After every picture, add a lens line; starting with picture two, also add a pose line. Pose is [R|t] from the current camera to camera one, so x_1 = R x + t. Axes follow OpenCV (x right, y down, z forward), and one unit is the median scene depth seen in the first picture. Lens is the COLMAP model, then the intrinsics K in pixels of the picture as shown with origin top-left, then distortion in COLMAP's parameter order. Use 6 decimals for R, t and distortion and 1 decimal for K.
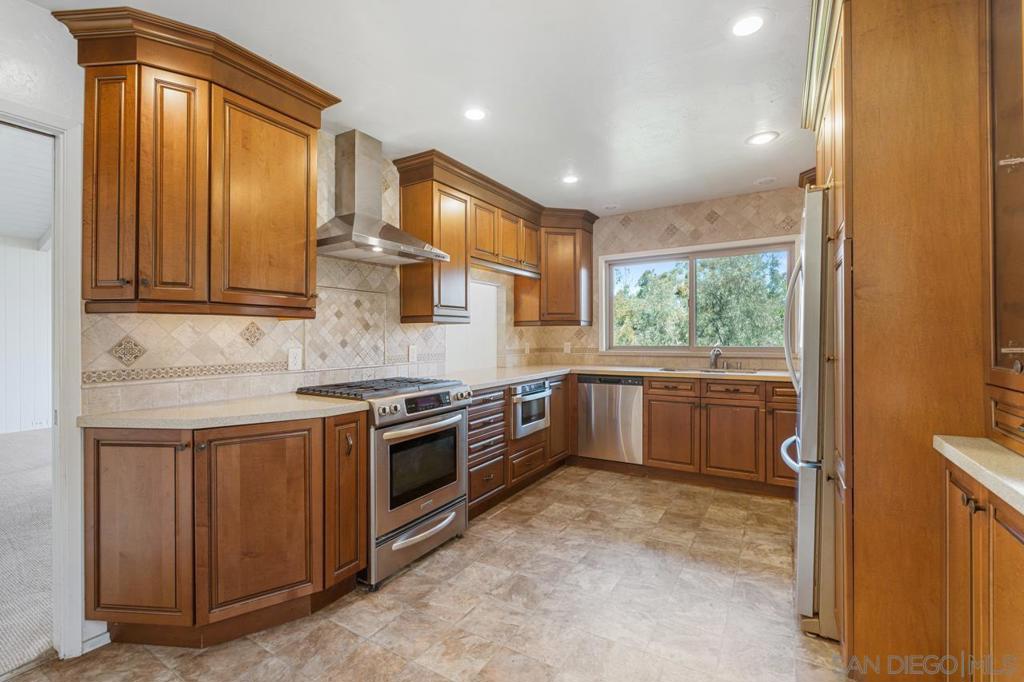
lens RADIAL K [[447.9, 0, 512.0], [0, 447.9, 341.0], [0, 0, 1]] dist [-0.000471, 0.000155]
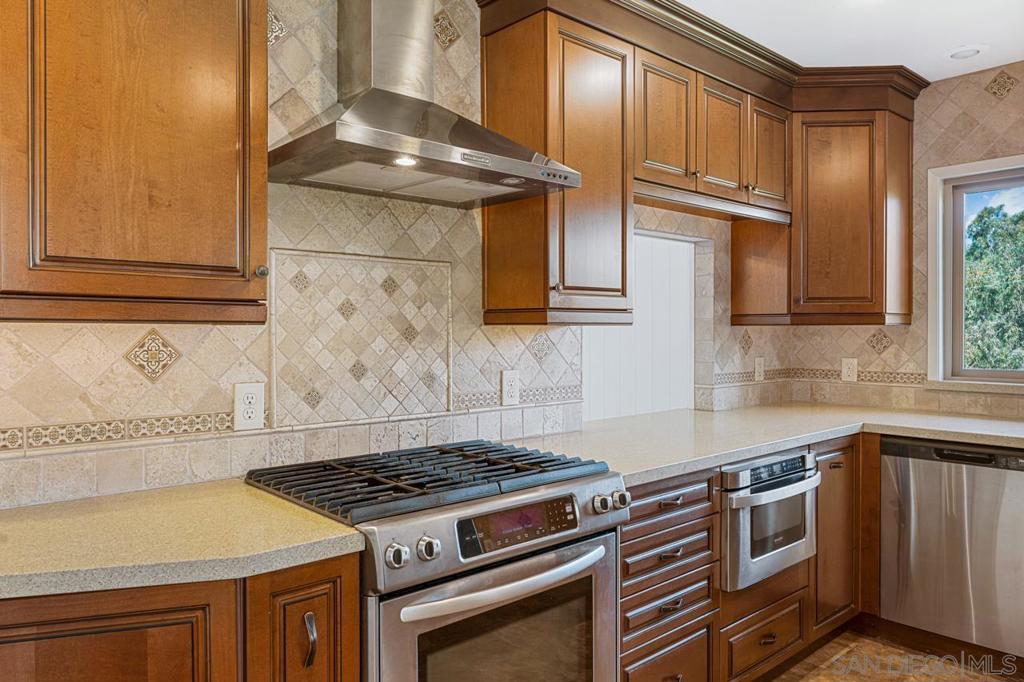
lens RADIAL K [[729.8, 0, 514.3], [0, 729.8, 320.2], [0, 0, 1]] dist [0.000193, 0.001499]
pose [[0.961340, 0.002894, -0.275350, -0.004789], [-0.008832, 0.999754, -0.020327, -0.029167], [0.275223, 0.021973, 0.961129, 0.268480]]
